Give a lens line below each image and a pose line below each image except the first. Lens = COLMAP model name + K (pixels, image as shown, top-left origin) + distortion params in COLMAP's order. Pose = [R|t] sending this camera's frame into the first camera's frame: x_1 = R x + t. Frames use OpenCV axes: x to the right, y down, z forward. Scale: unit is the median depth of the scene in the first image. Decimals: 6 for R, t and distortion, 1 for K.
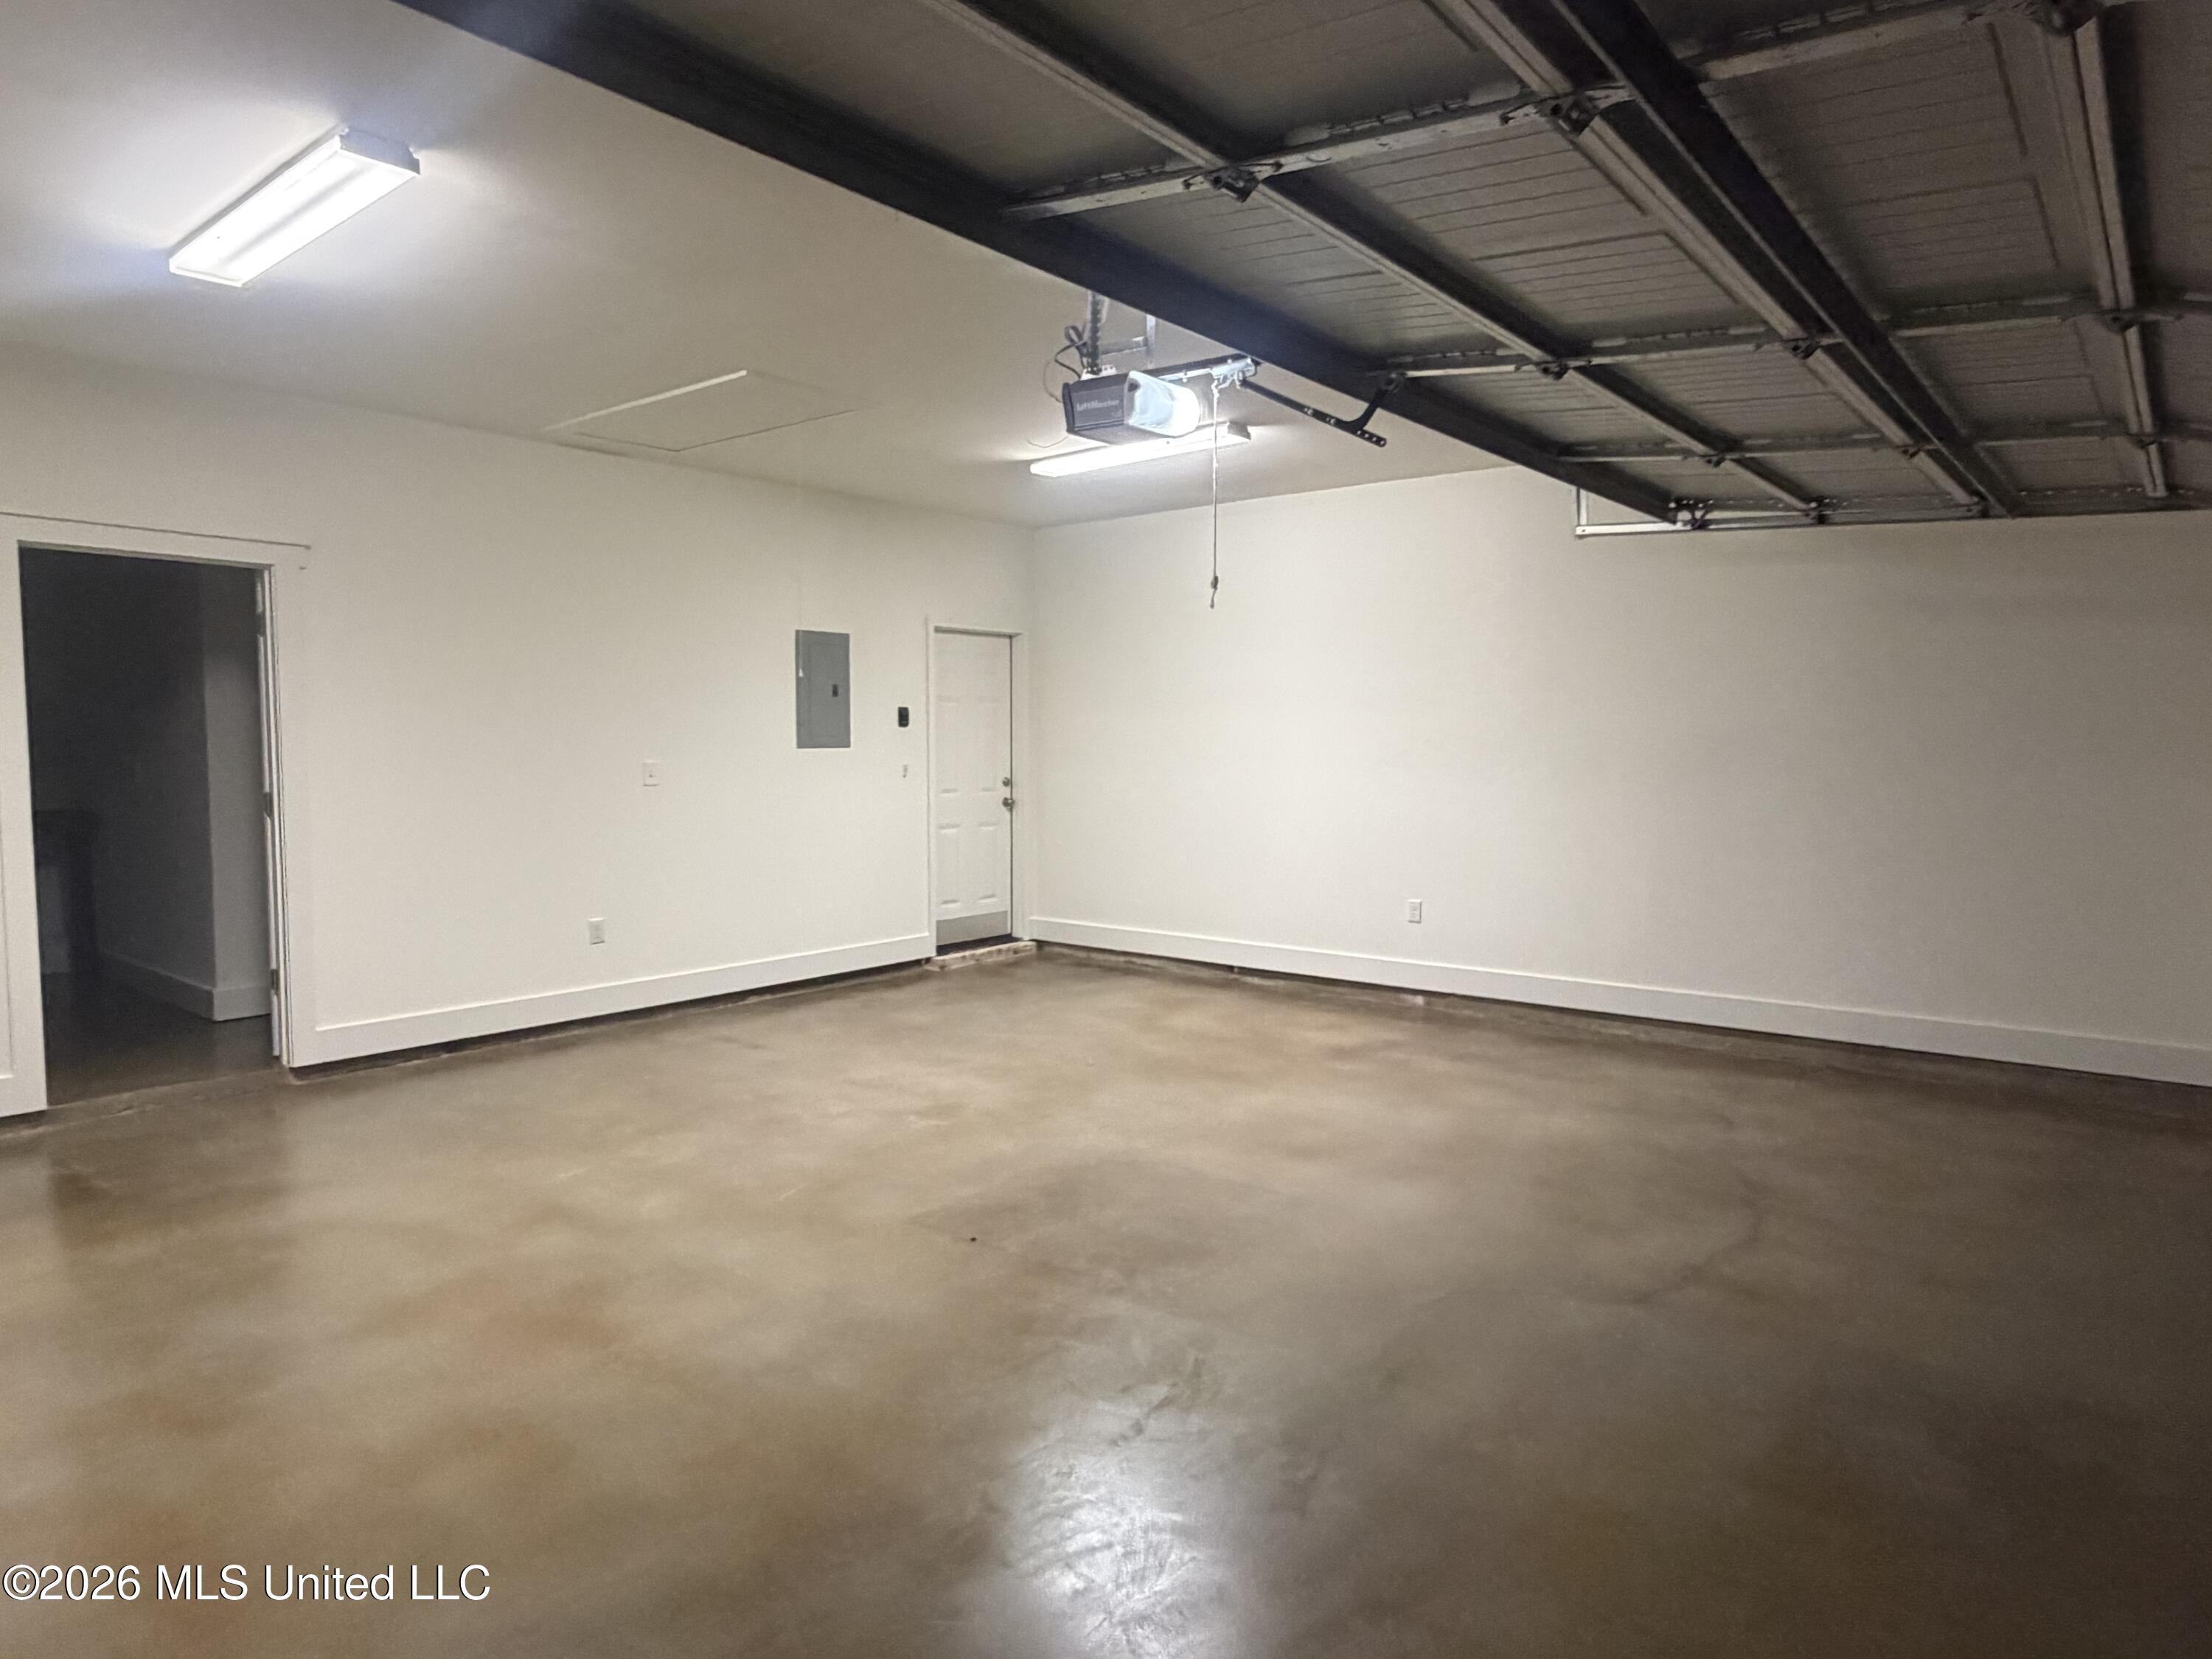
lens RADIAL K [[1331.6, 0, 1088.8], [0, 1331.6, 822.0], [0, 0, 1]] dist [0.004897, -0.002557]
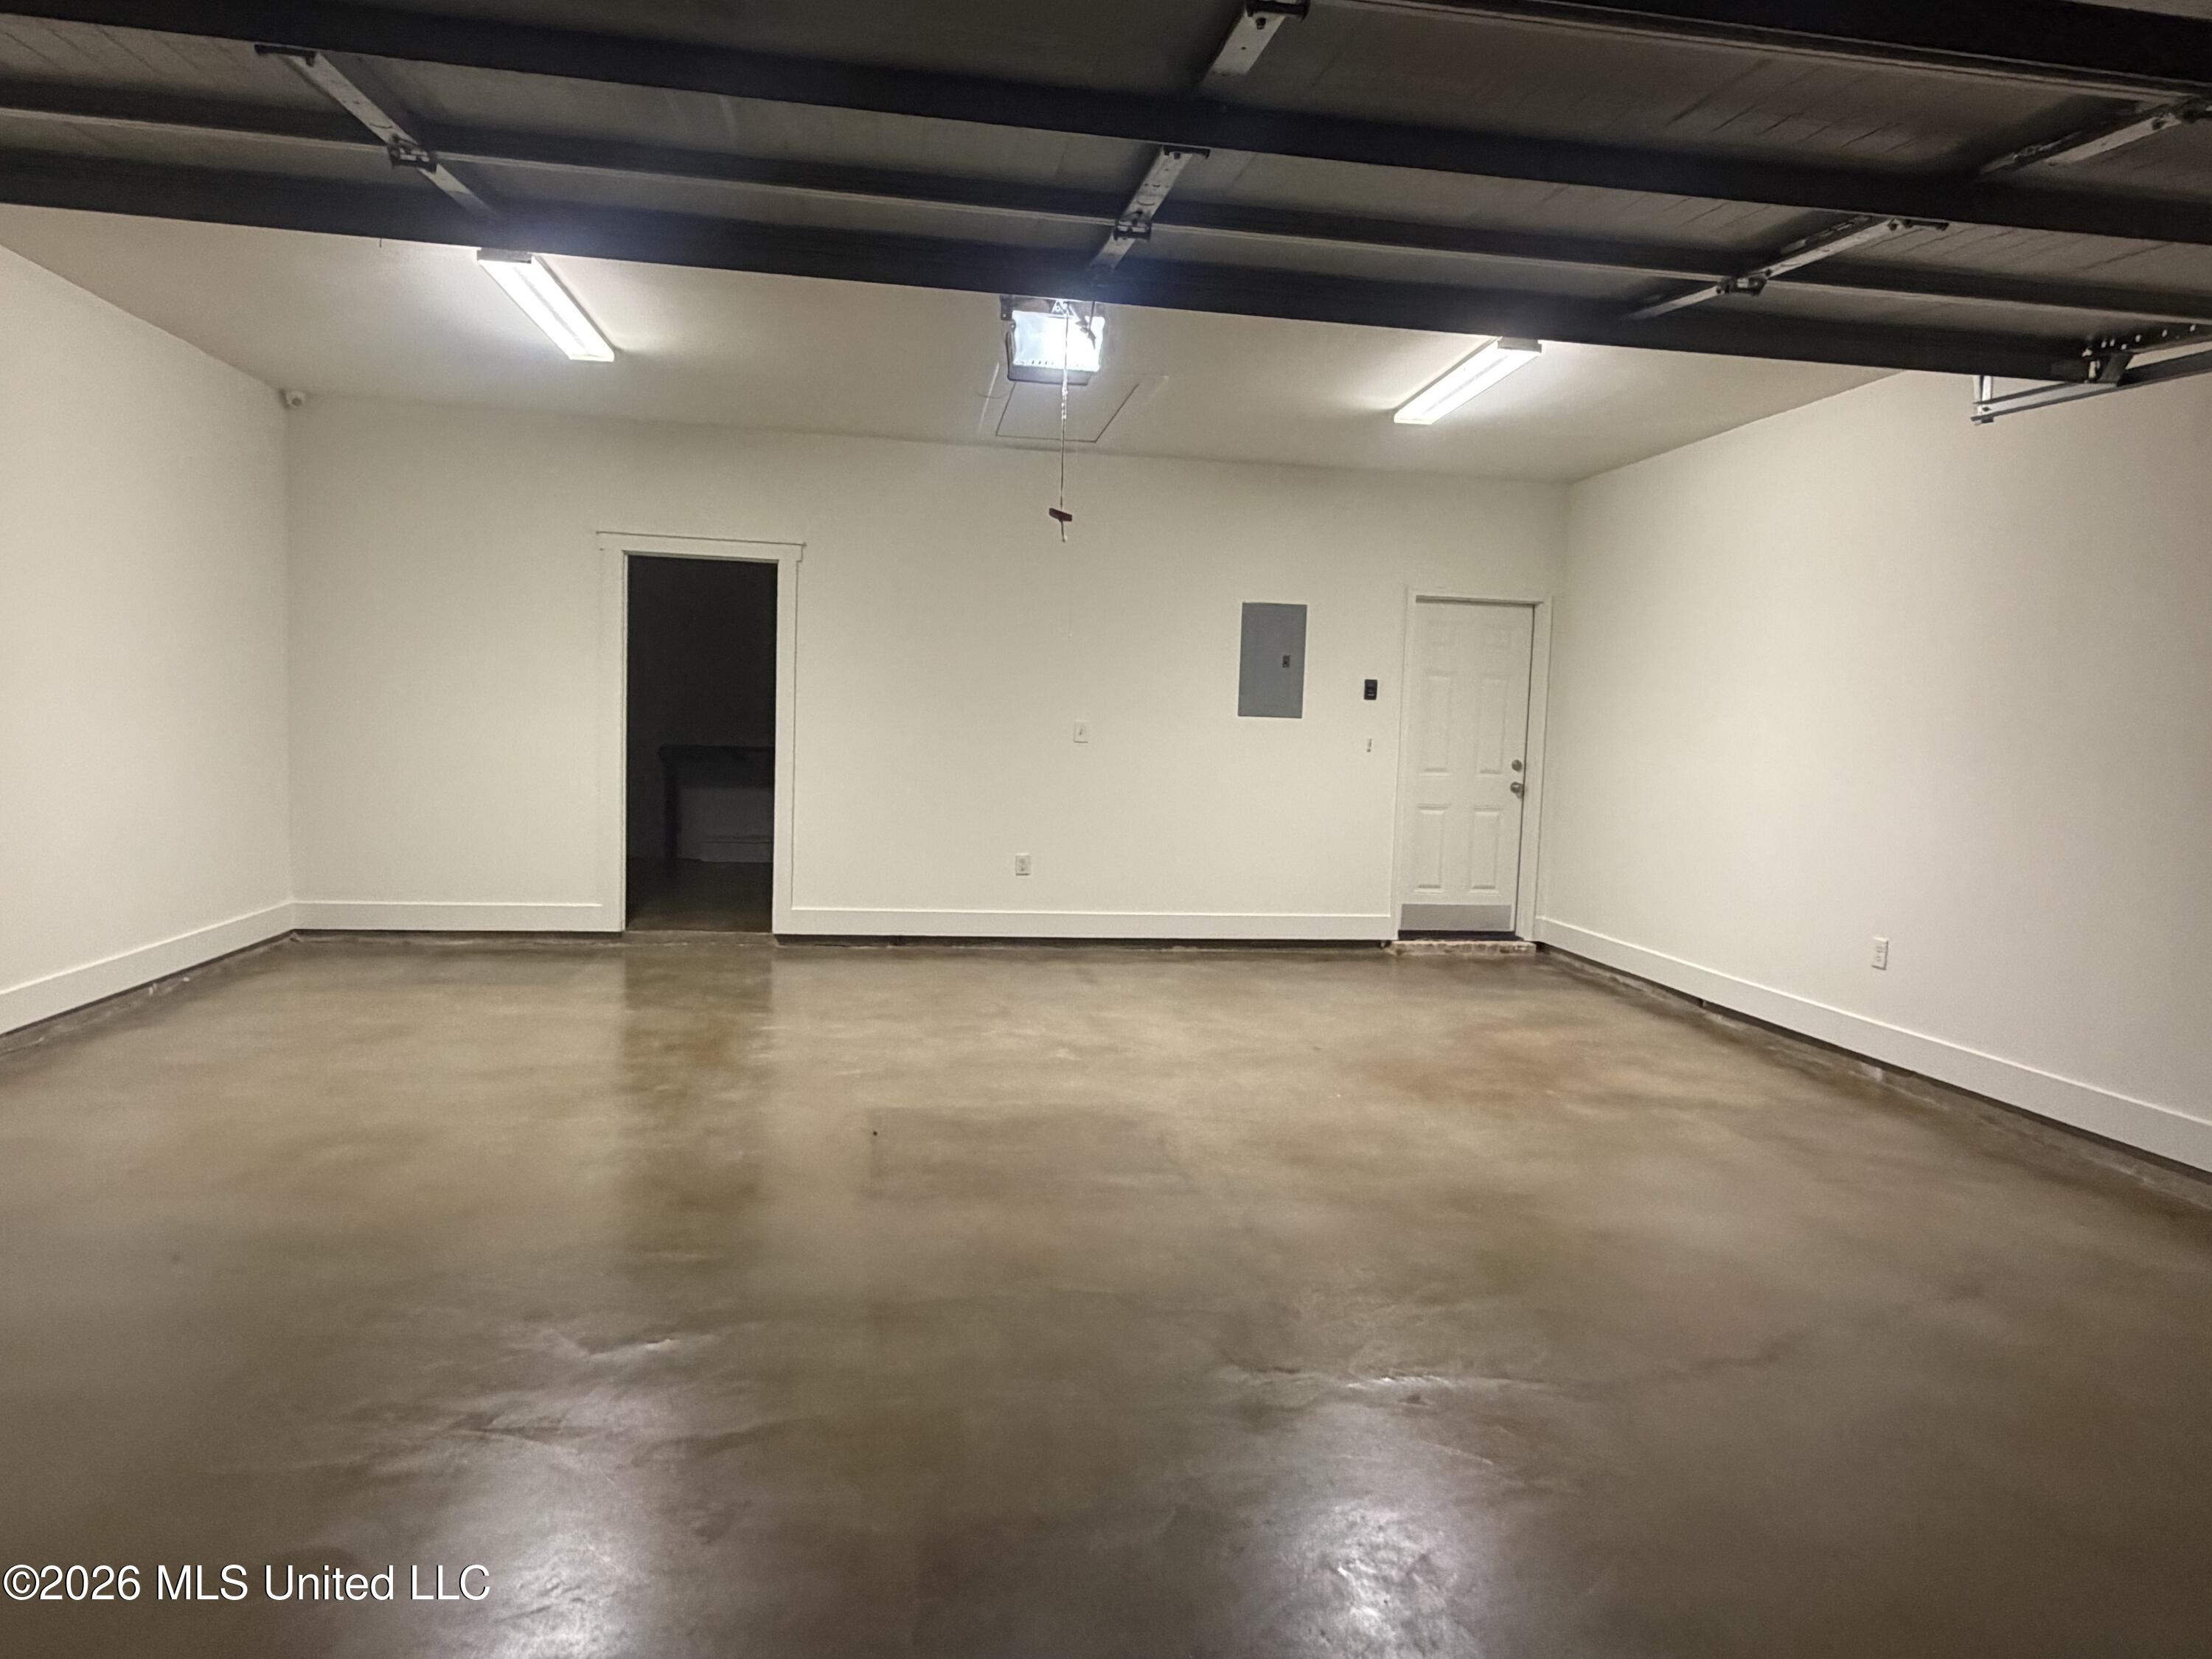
lens RADIAL K [[1331.6, 0, 1102.3], [0, 1331.6, 823.8], [0, 0, 1]] dist [0.004897, -0.002557]
pose [[0.749775, 0.076654, -0.657238, 0.398796], [-0.077519, 0.996603, 0.027801, 0.007948], [0.657136, 0.030104, 0.753170, 0.153197]]
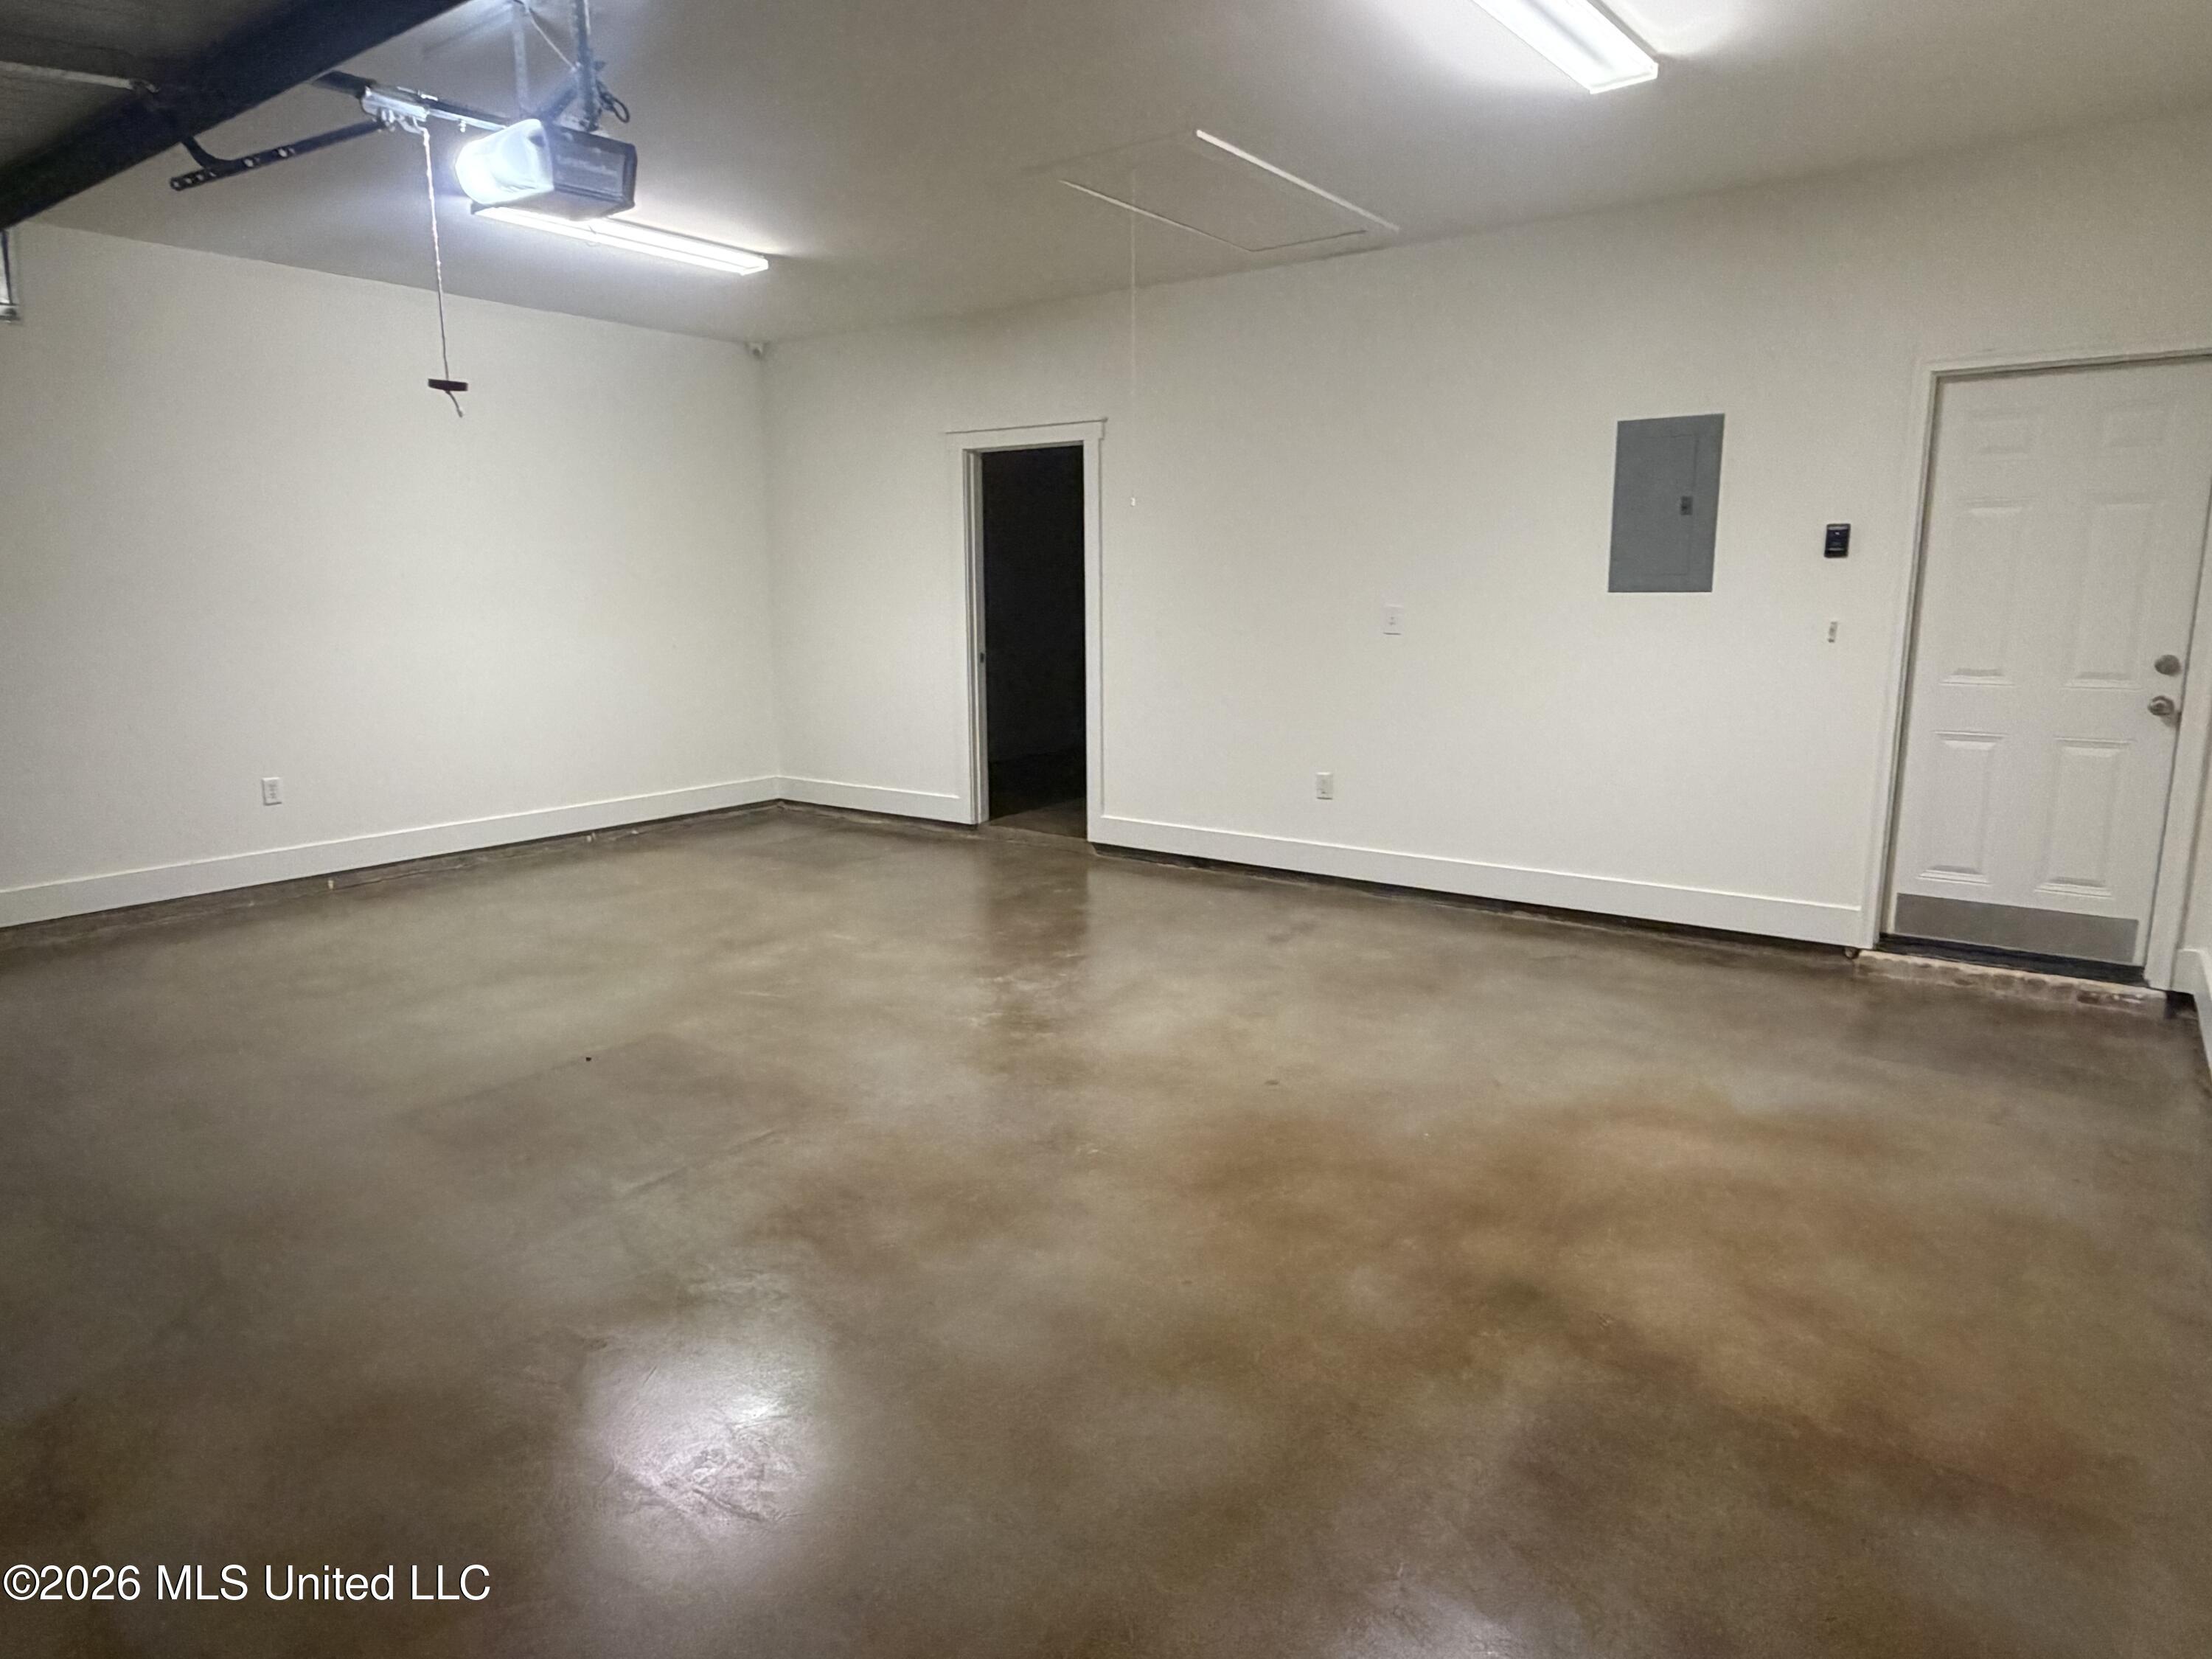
lens RADIAL K [[1331.6, 0, 1094.5], [0, 1331.6, 820.6], [0, 0, 1]] dist [0.004897, -0.002557]
pose [[0.056009, 0.174203, -0.983116, 0.499899], [-0.060431, 0.983447, 0.170819, -0.041240], [0.996600, 0.049843, 0.065609, 0.698375]]
